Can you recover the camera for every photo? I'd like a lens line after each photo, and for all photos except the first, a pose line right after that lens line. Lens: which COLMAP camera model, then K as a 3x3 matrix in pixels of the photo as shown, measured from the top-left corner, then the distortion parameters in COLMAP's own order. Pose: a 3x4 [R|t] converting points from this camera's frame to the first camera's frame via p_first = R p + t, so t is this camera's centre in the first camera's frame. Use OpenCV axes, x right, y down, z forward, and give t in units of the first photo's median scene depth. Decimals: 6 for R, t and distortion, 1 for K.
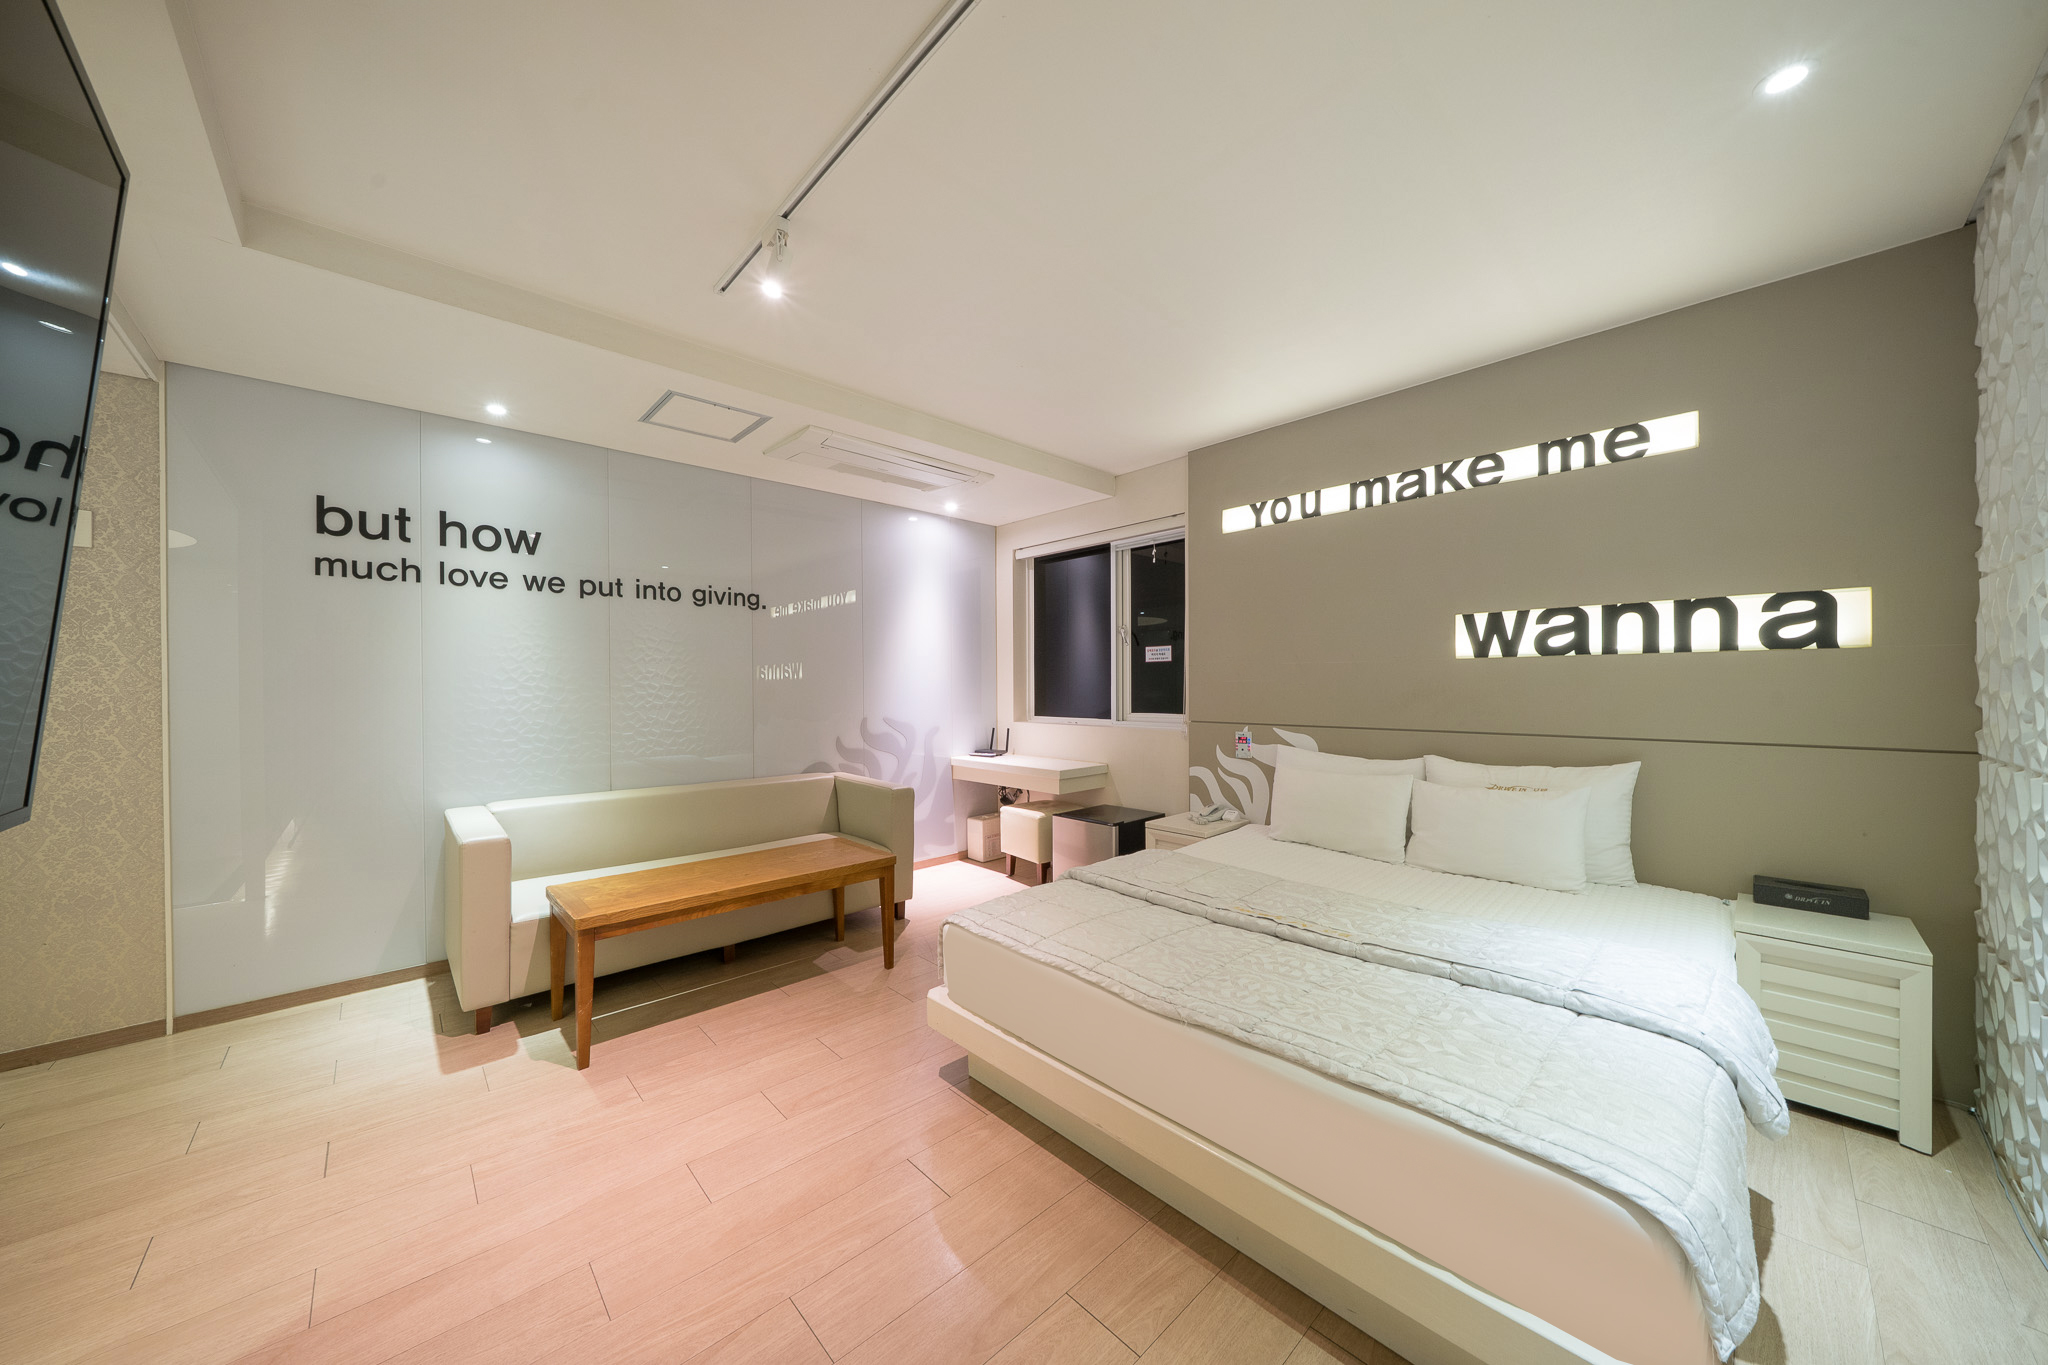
lens RADIAL K [[692.1, 0, 1015.6], [0, 692.1, 690.0], [0, 0, 1]] dist [-0.001906, -0.000020]
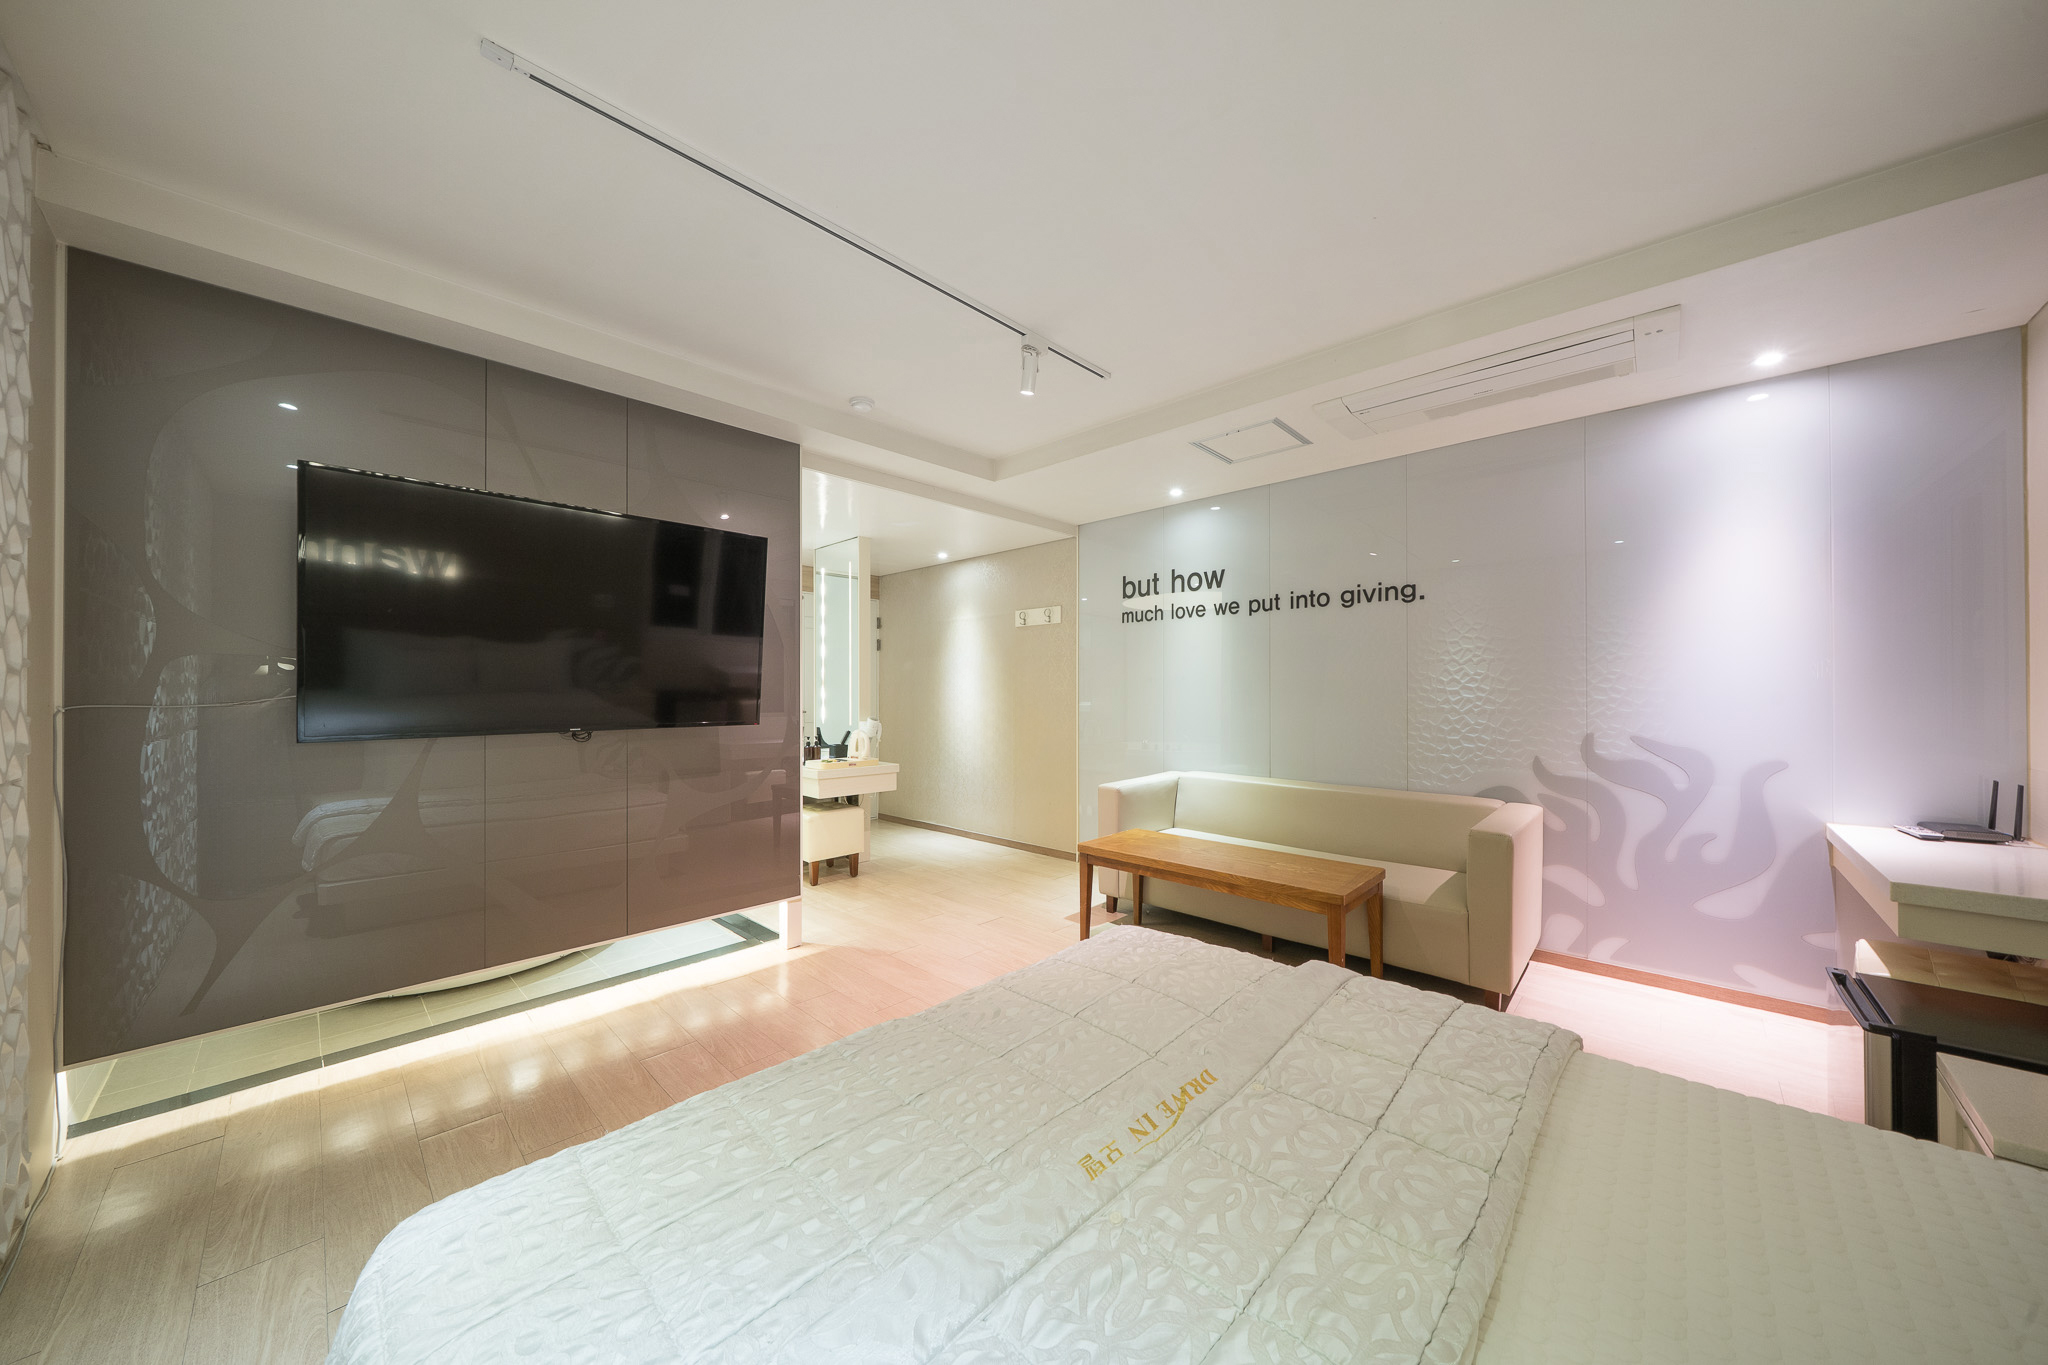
lens RADIAL K [[692.1, 0, 1015.6], [0, 692.1, 690.0], [0, 0, 1]] dist [-0.001906, -0.000020]
pose [[0.062753, 0.004376, -0.998019, 0.573893], [-0.003600, 0.999985, 0.004158, -0.005480], [0.998023, 0.003331, 0.062768, 0.522290]]
